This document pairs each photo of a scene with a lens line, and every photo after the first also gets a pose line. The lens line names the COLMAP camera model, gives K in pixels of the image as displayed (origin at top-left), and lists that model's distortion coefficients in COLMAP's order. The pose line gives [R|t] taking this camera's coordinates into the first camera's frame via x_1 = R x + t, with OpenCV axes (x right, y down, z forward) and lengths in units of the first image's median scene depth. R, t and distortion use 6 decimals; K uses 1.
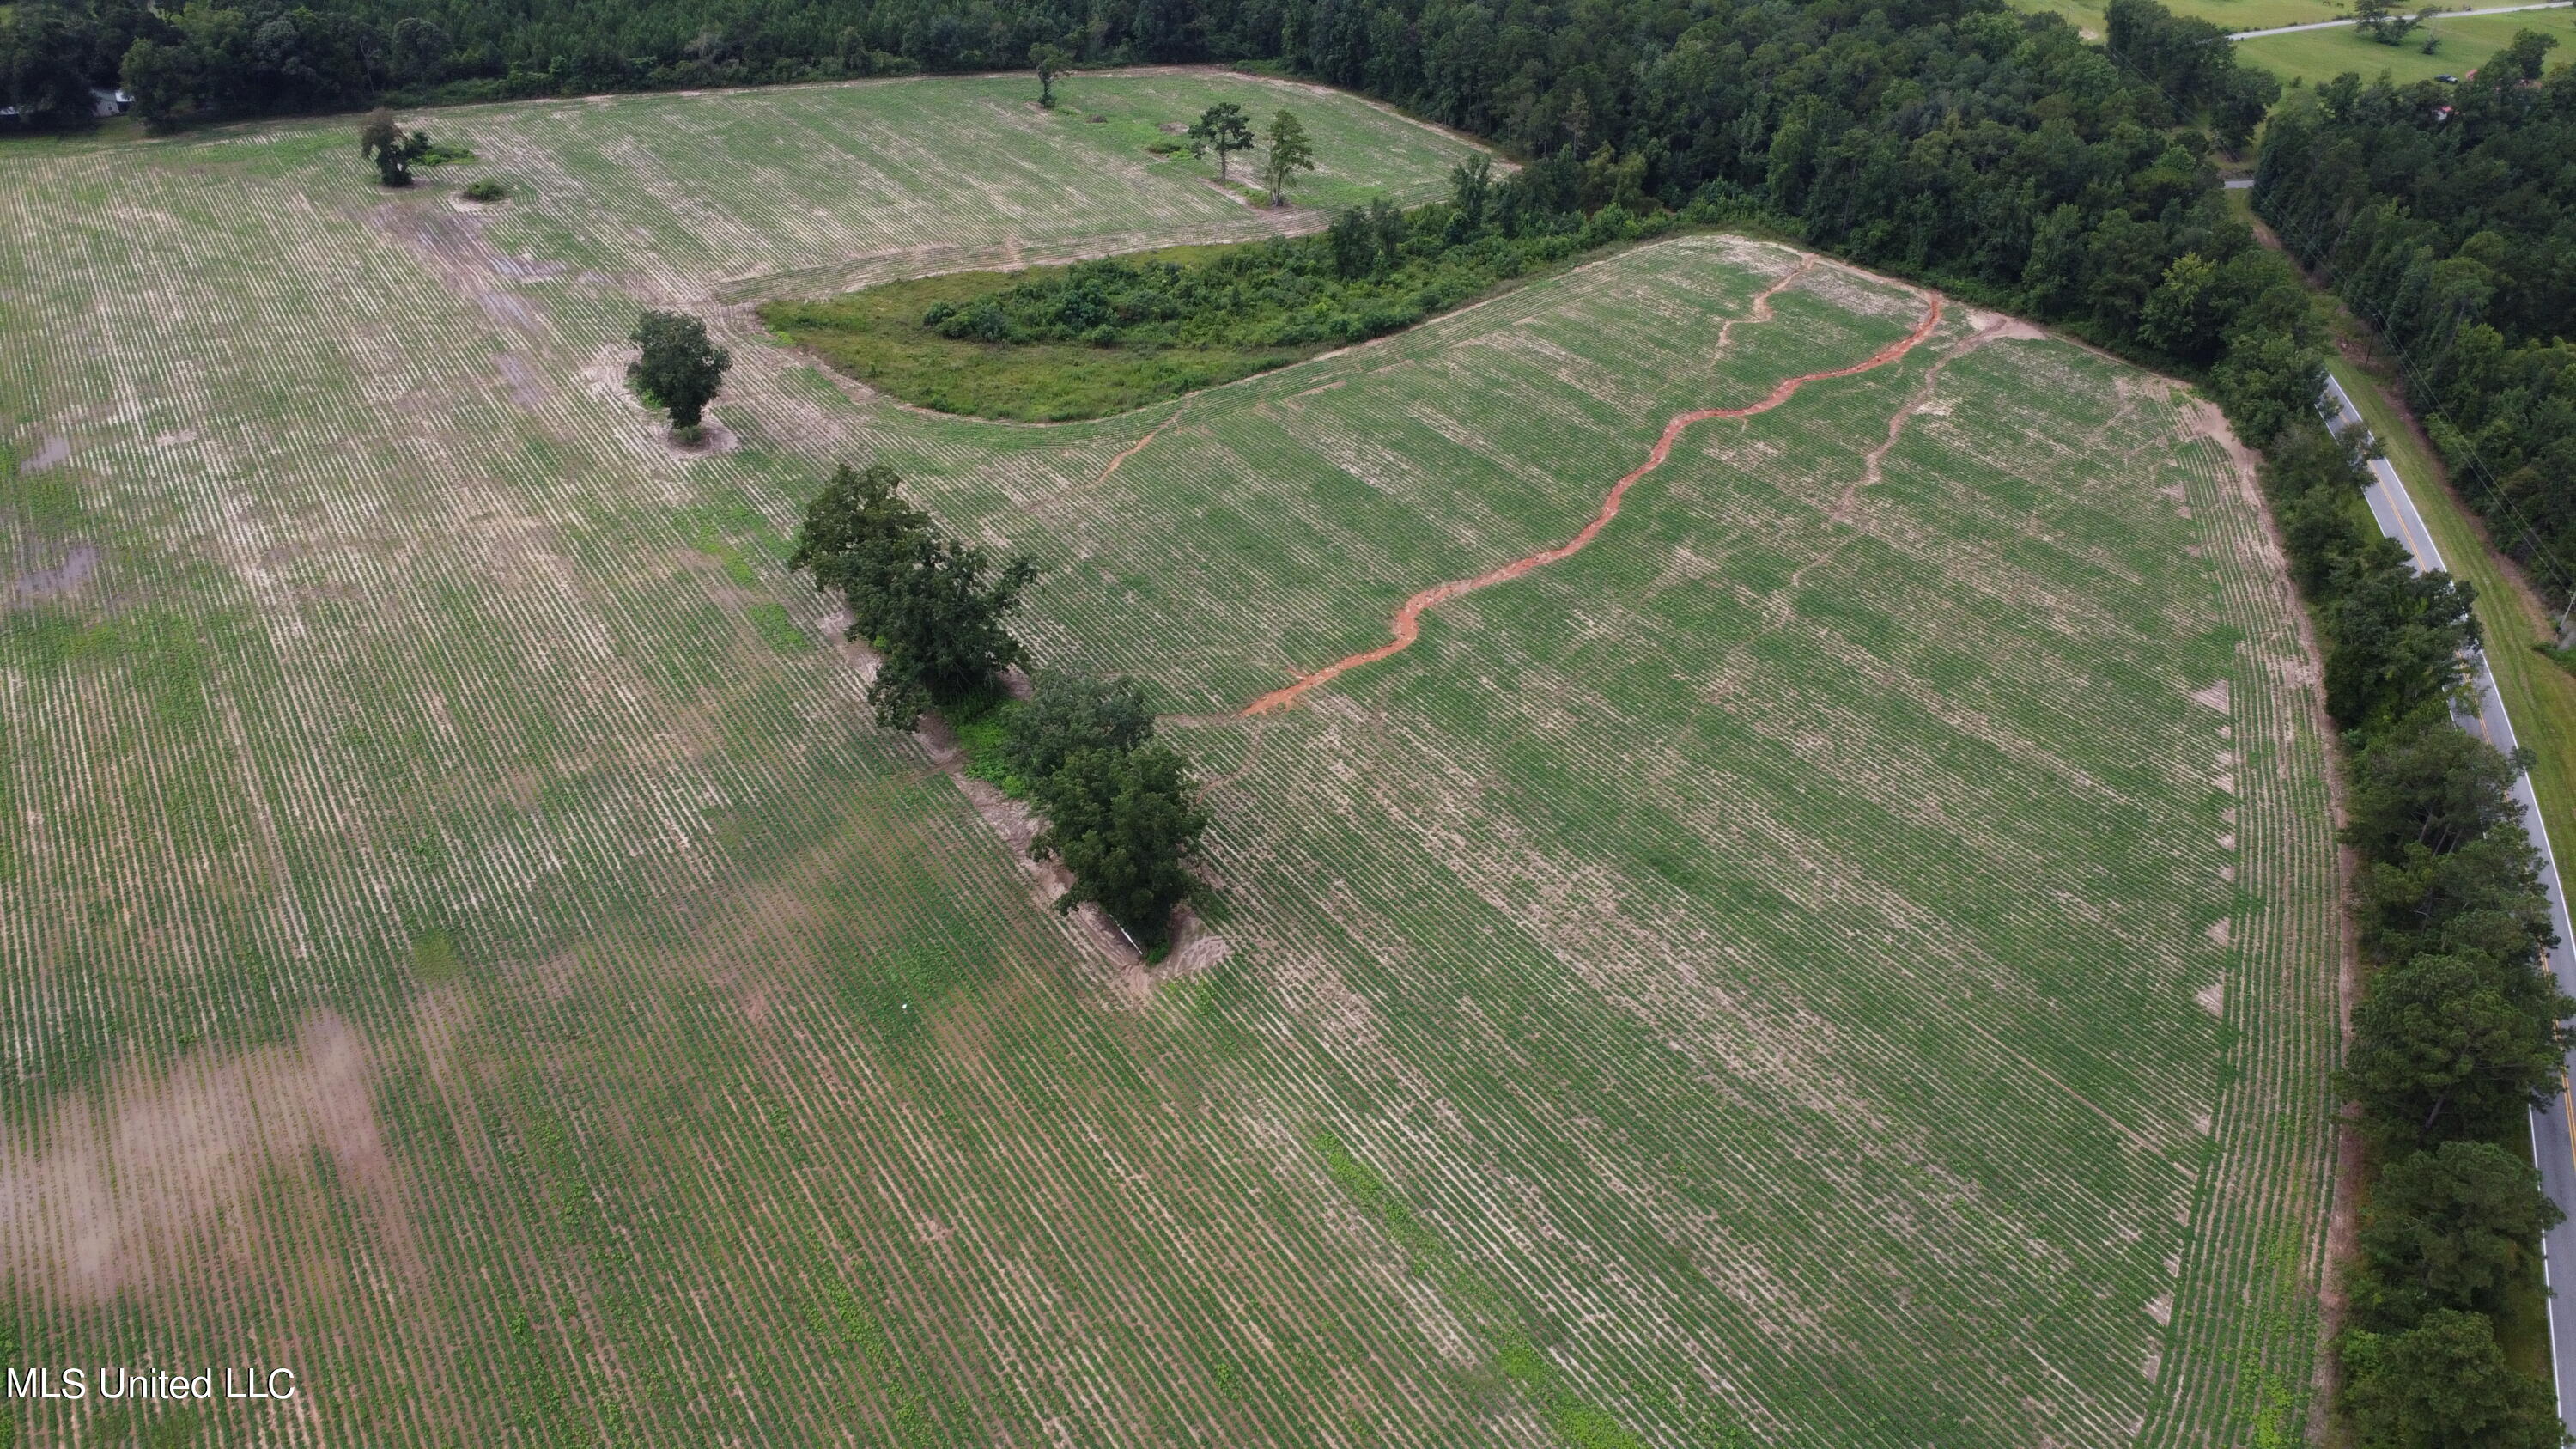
lens RADIAL K [[1867.5, 0, 1291.8], [0, 1867.5, 725.8], [0, 0, 1]] dist [-0.014236, -0.032371]
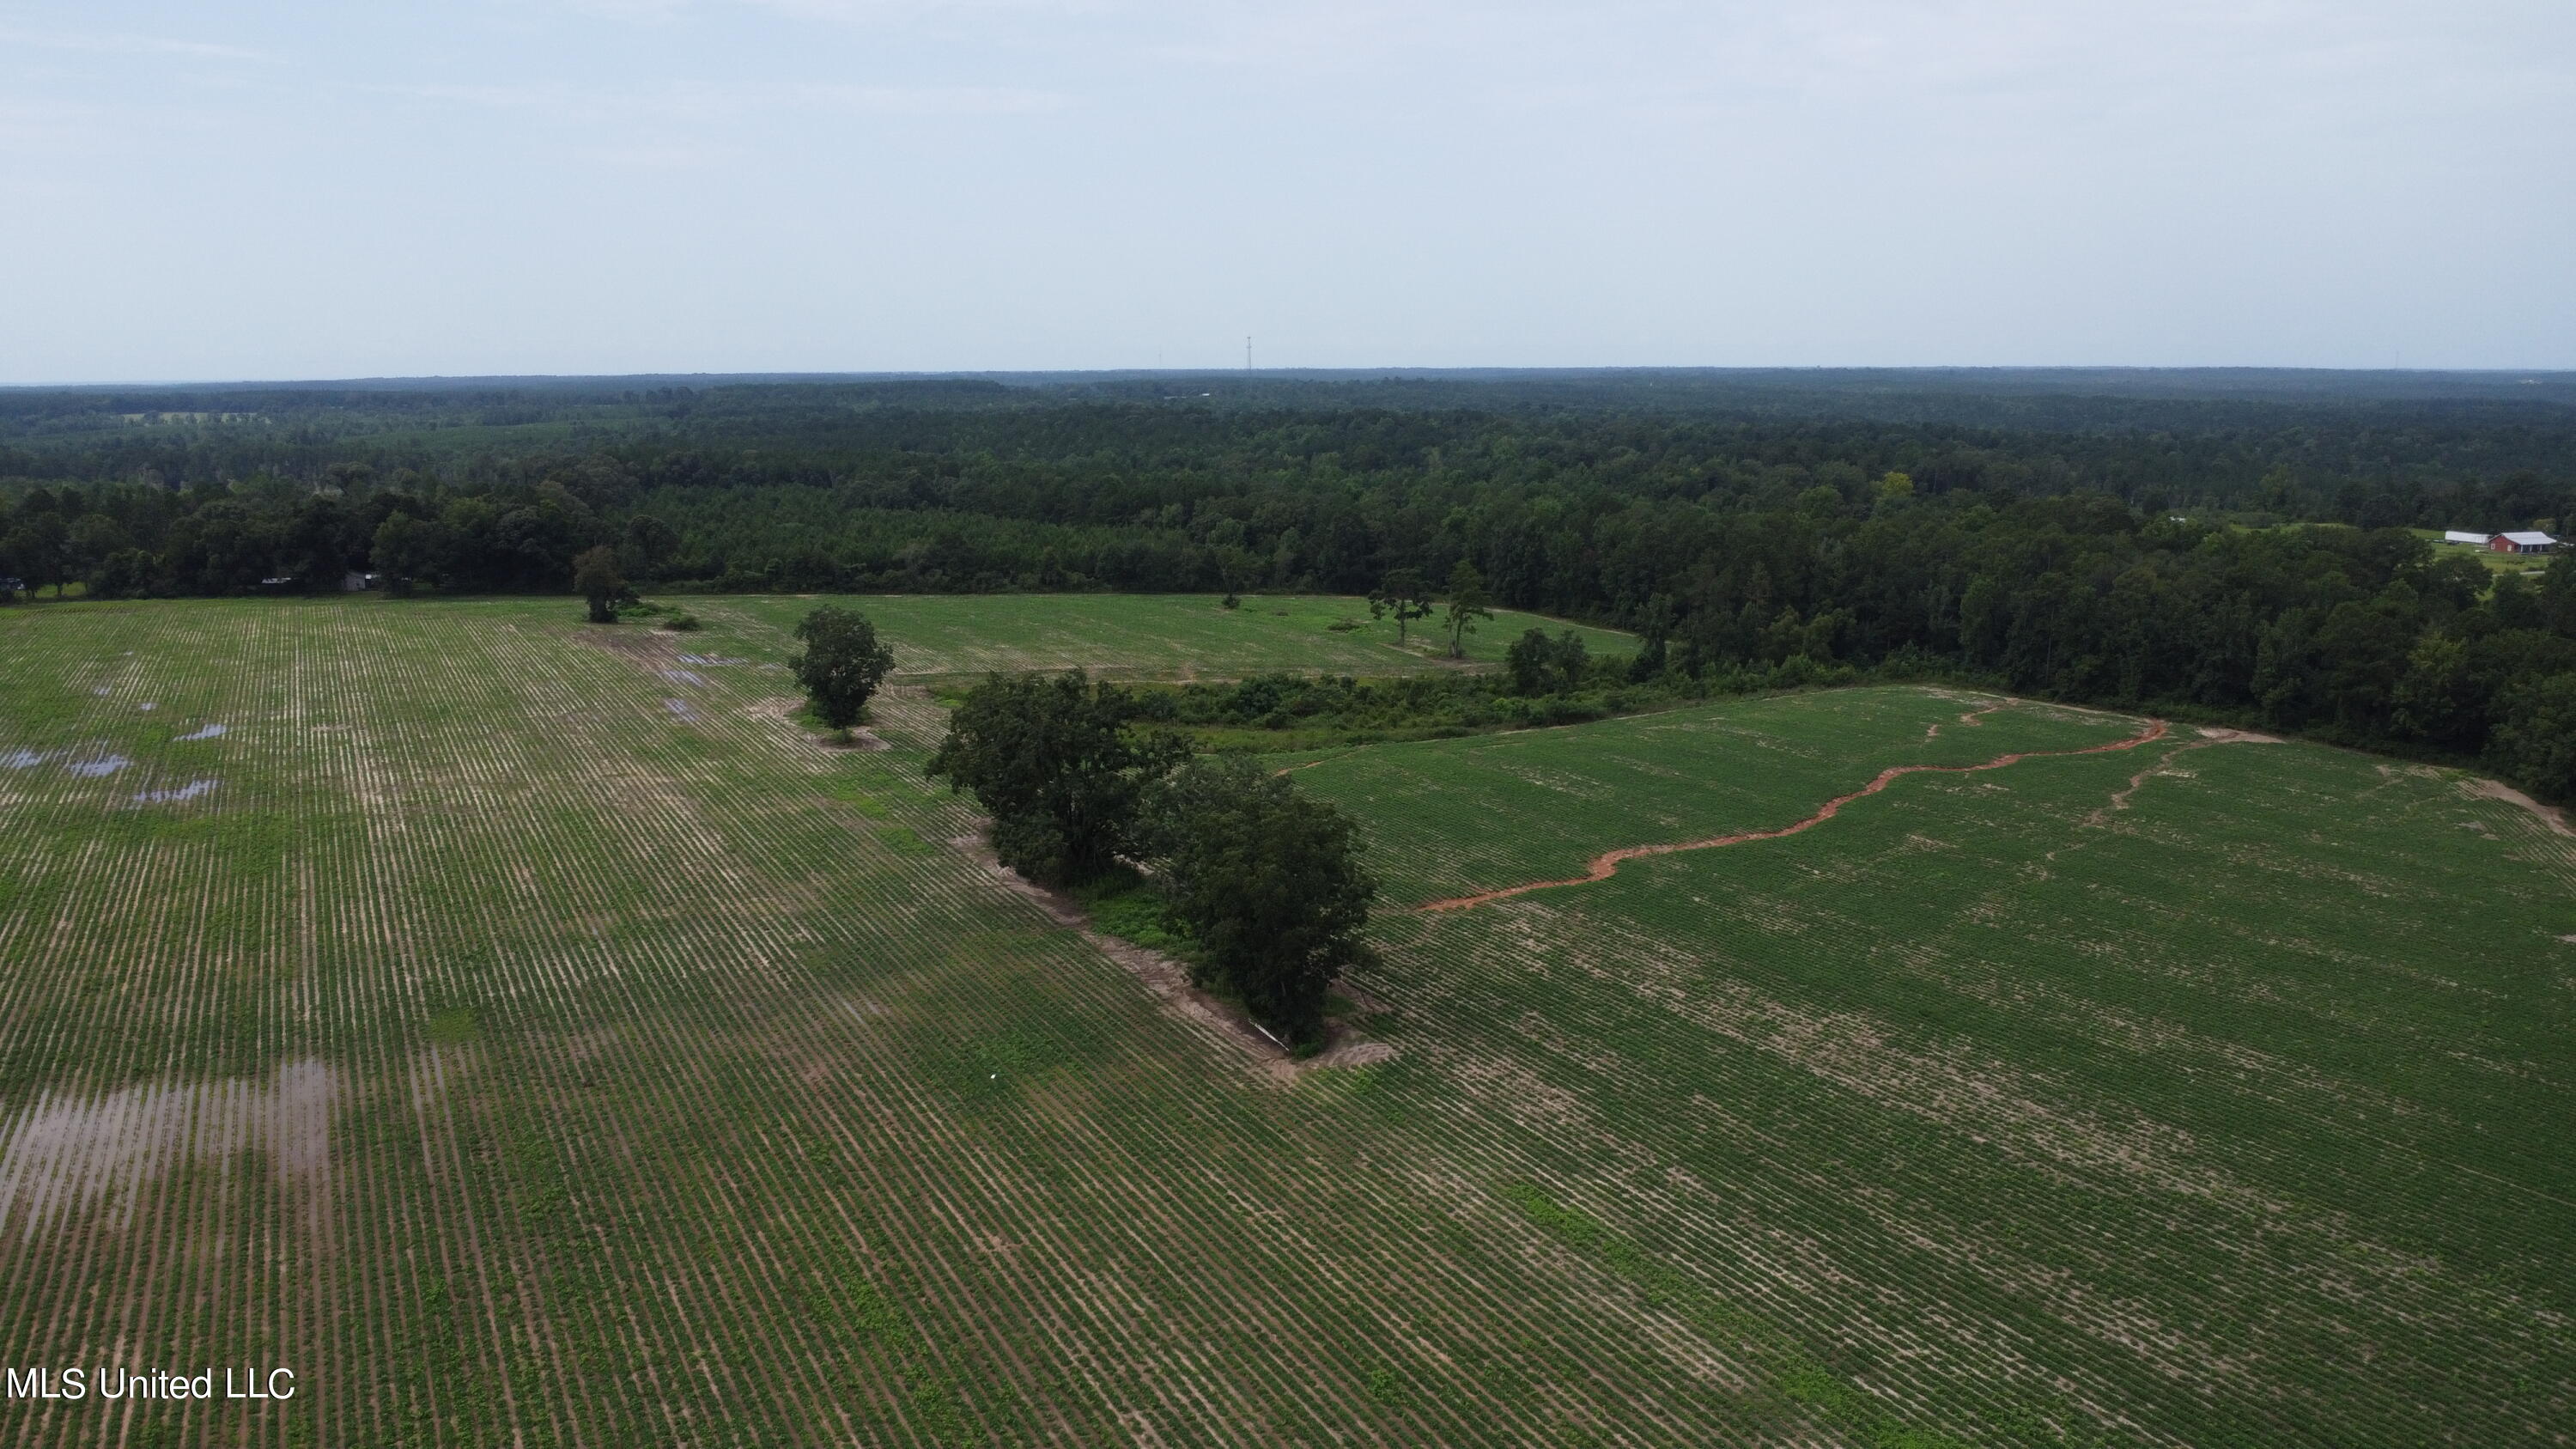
lens RADIAL K [[1867.5, 0, 1291.8], [0, 1867.5, 725.8], [0, 0, 1]] dist [-0.014236, -0.032371]
pose [[0.995684, 0.008949, -0.092371, -0.006287], [-0.043587, 0.923825, -0.380326, 0.340552], [0.081931, 0.382711, 0.920228, 0.229116]]
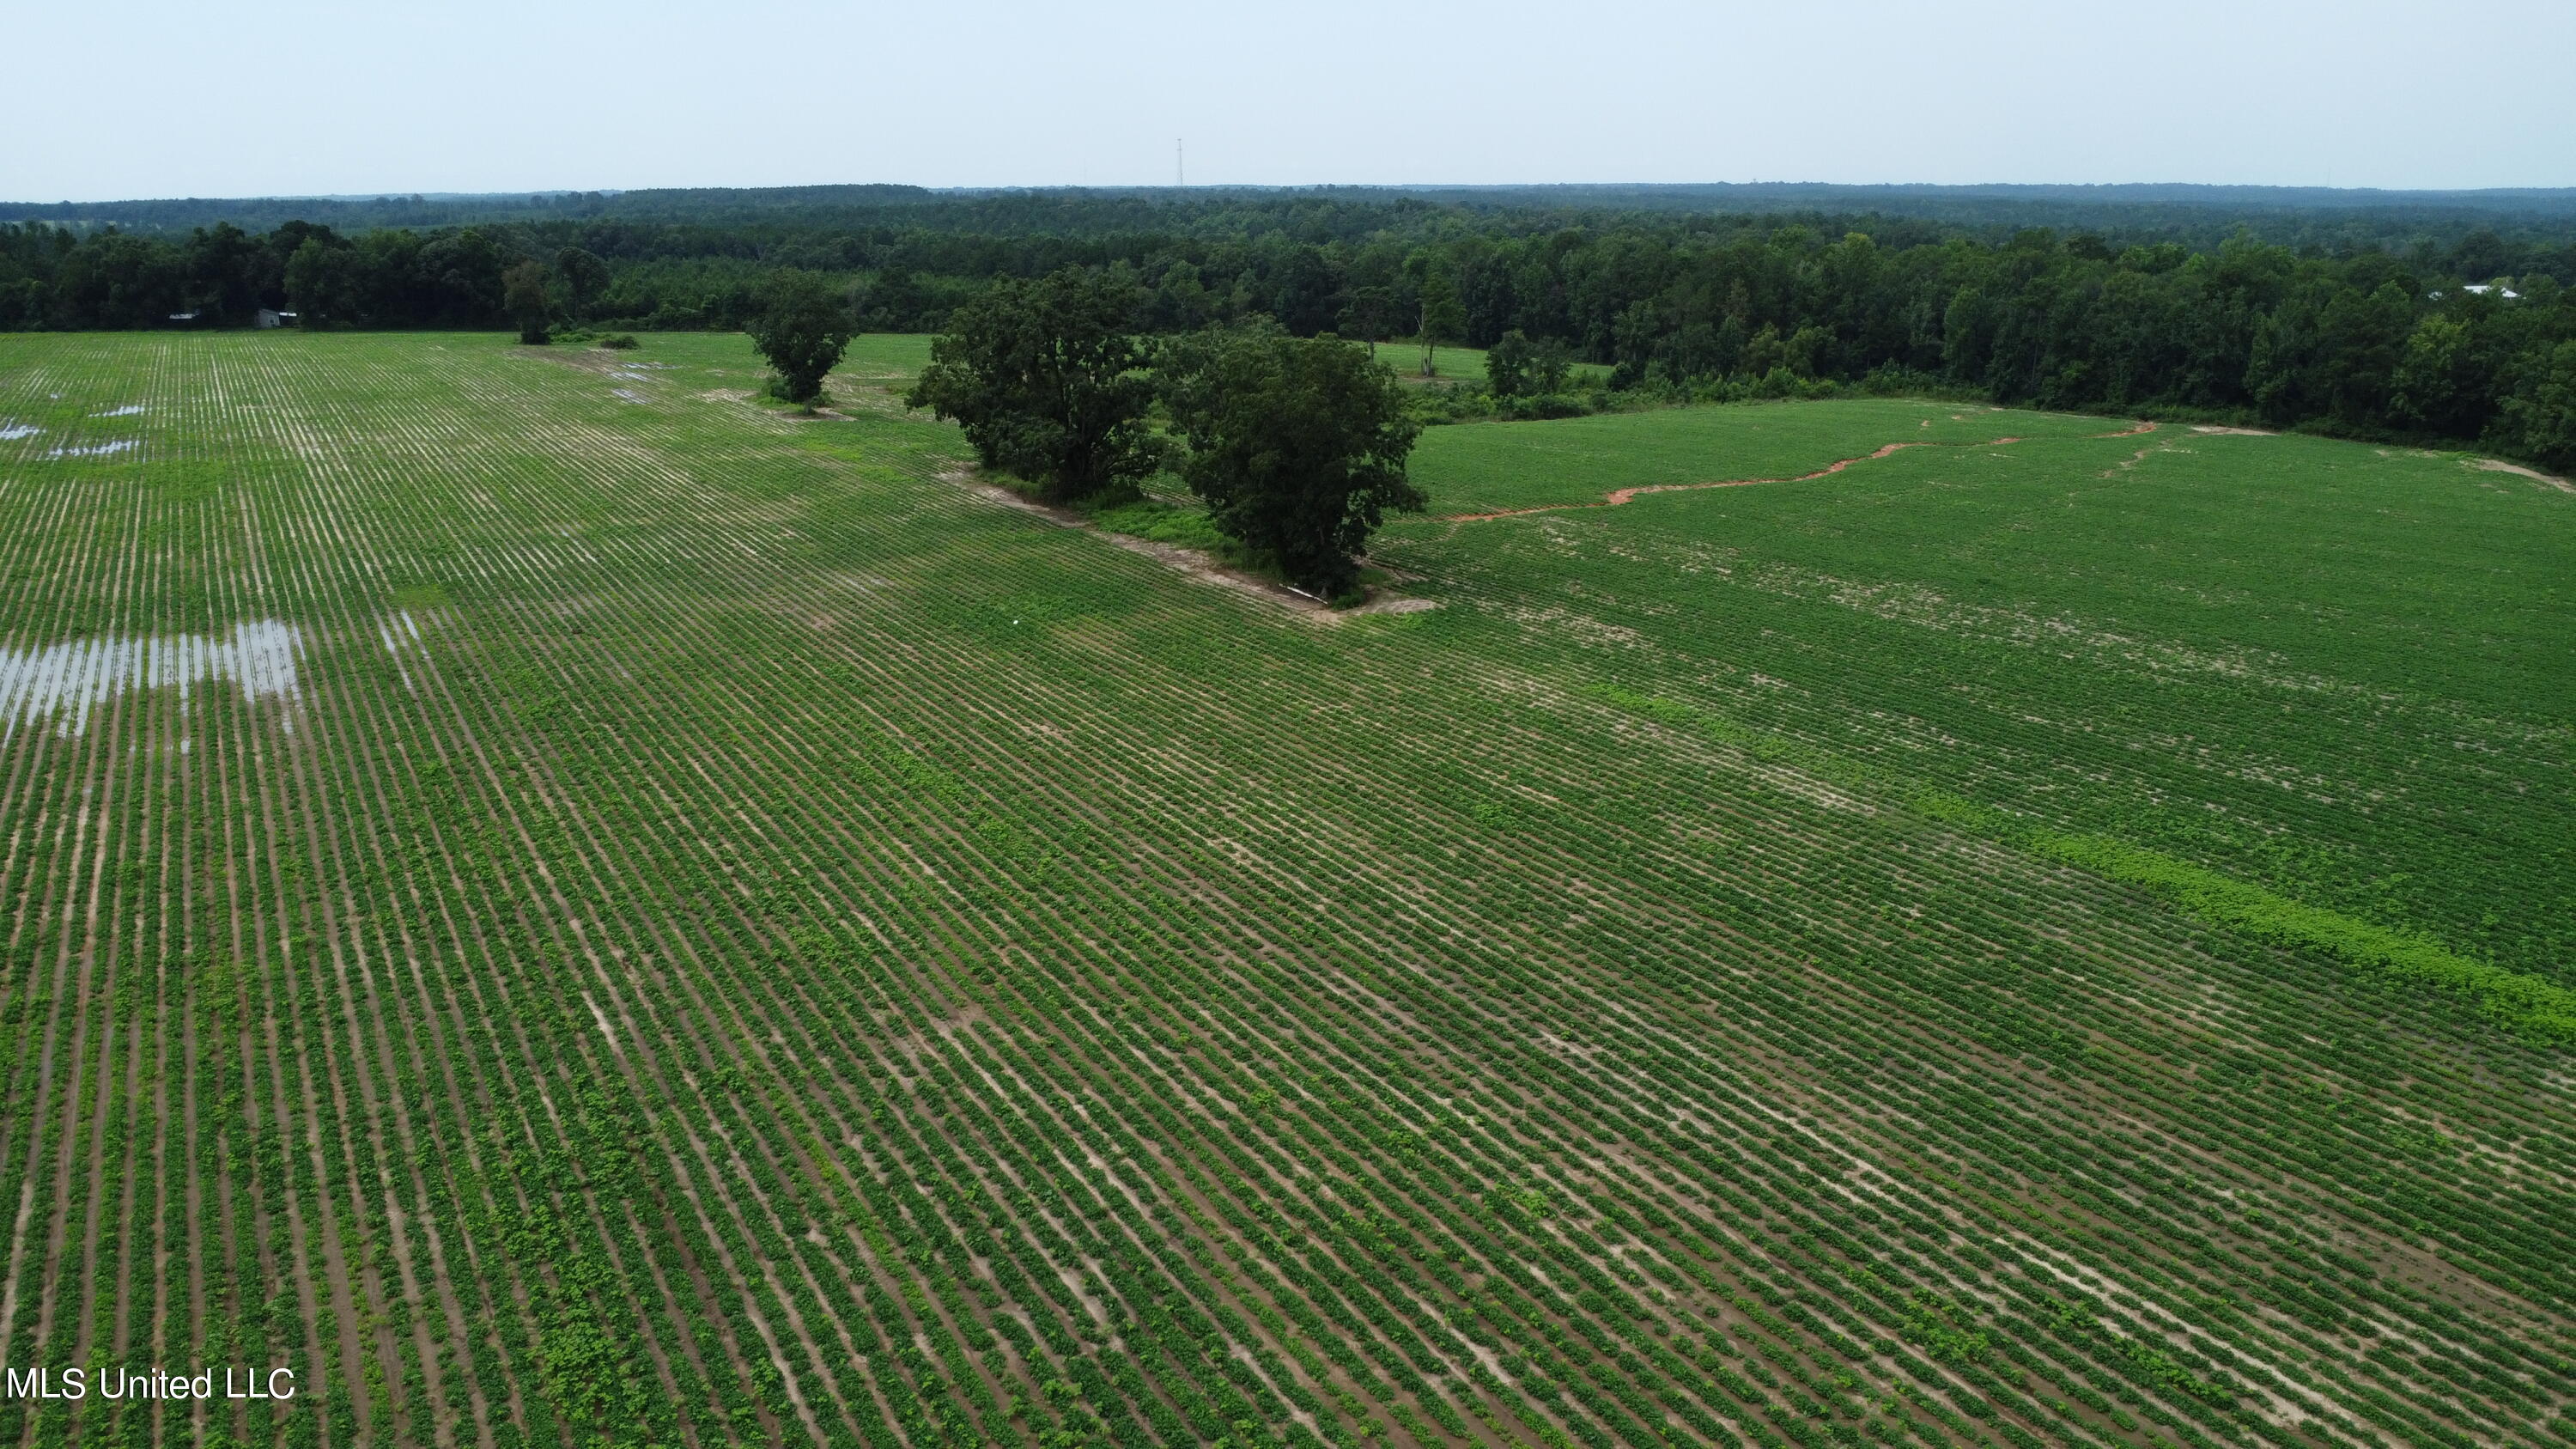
lens RADIAL K [[1867.5, 0, 1291.8], [0, 1867.5, 725.8], [0, 0, 1]] dist [-0.014236, -0.032371]
pose [[0.998455, 0.006660, -0.055164, -0.059582], [-0.022670, 0.955234, -0.294981, 0.448249], [0.050730, 0.295776, 0.953909, 0.327072]]
